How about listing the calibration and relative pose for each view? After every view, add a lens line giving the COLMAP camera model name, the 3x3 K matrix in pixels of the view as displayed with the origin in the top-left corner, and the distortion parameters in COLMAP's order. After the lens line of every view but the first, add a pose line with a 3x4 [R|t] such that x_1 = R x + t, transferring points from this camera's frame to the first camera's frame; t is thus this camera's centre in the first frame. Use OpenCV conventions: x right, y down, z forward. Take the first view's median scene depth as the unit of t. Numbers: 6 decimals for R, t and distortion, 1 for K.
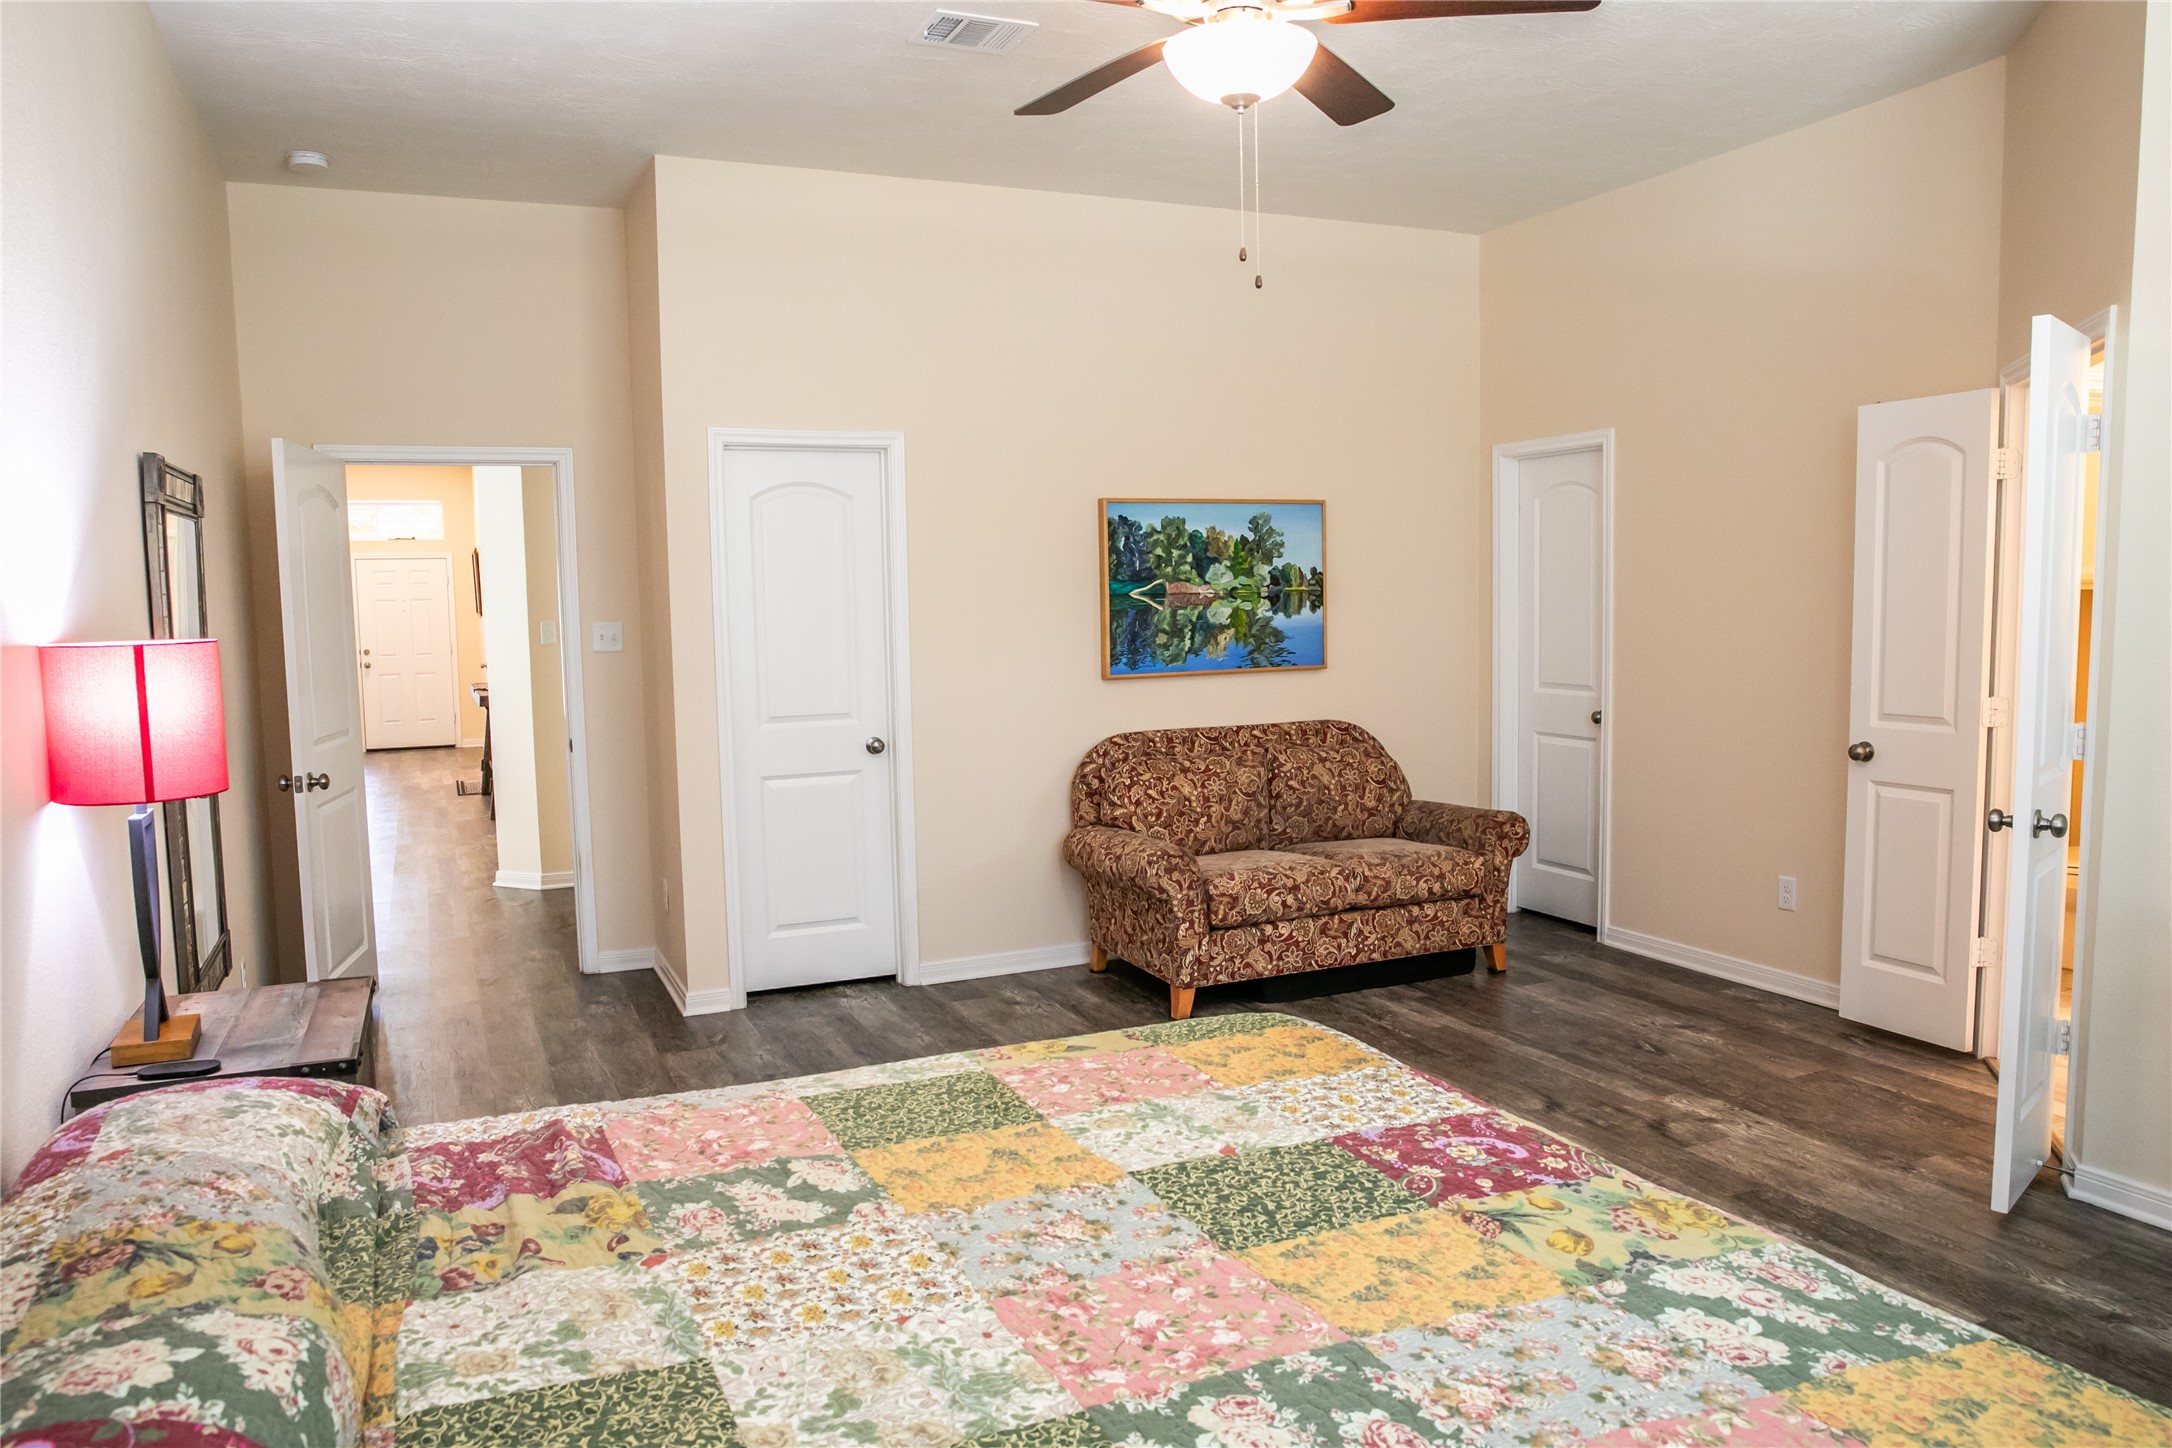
lens RADIAL K [[1485.3, 0, 1076.1], [0, 1485.3, 718.1], [0, 0, 1]] dist [-0.109090, 0.083185]
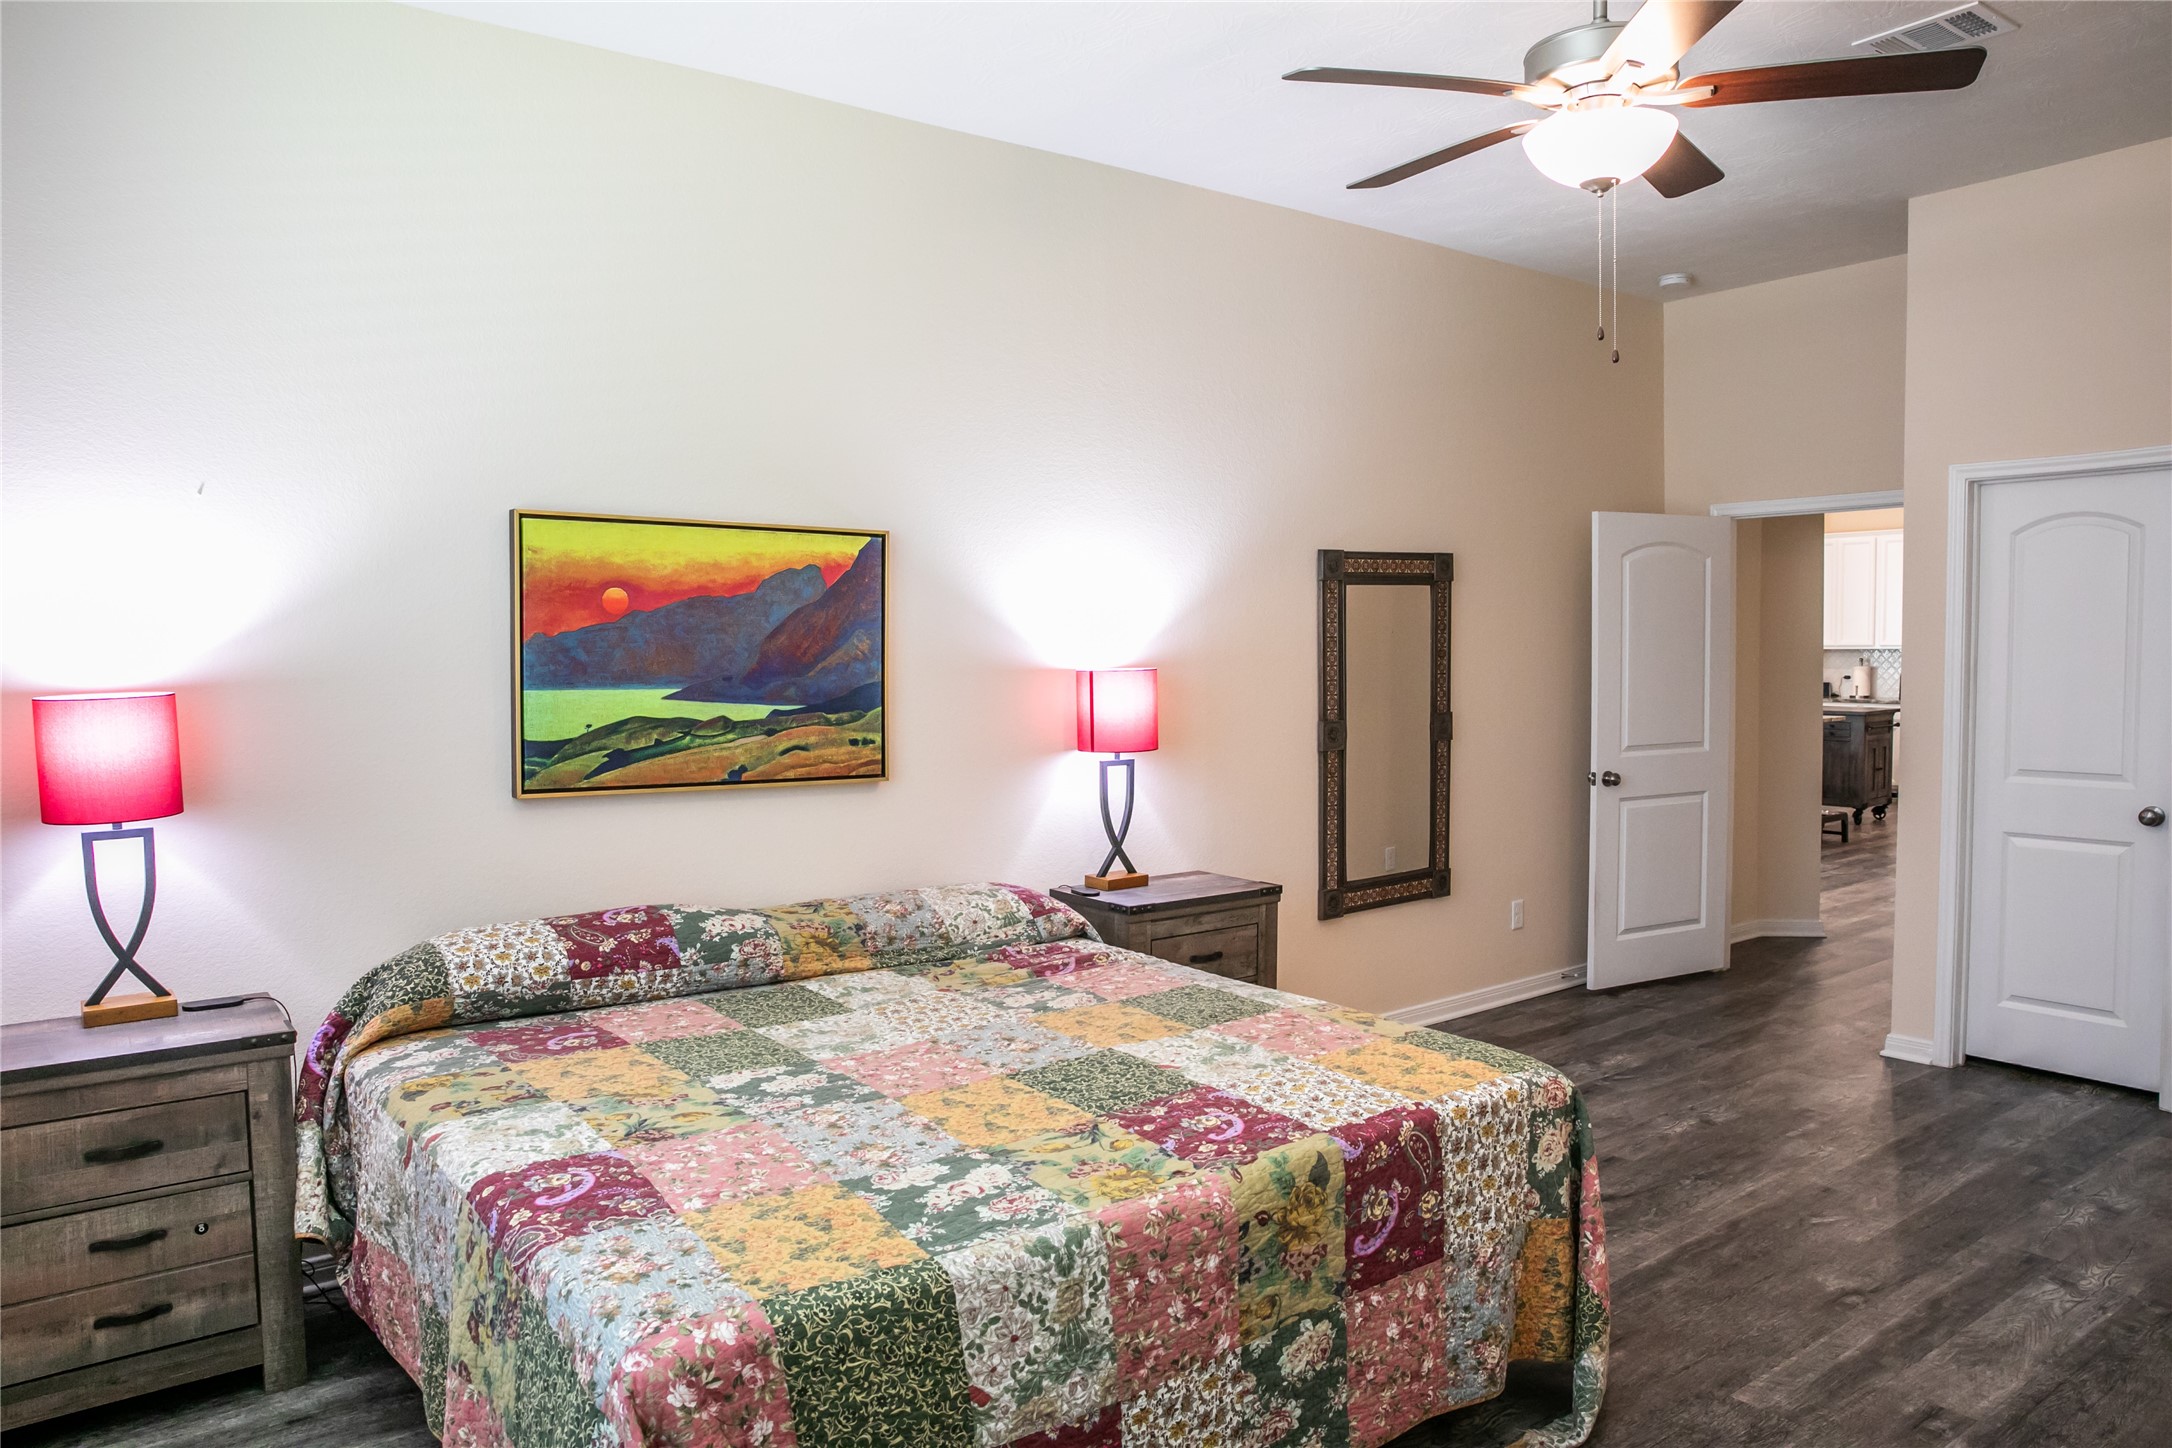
lens RADIAL K [[1485.3, 0, 1072.9], [0, 1485.3, 727.3], [0, 0, 1]] dist [-0.109090, 0.083185]
pose [[0.210889, 0.072943, -0.974785, 1.489584], [-0.070270, 0.995763, 0.059310, -0.106307], [0.974981, 0.055990, 0.215121, 0.622388]]
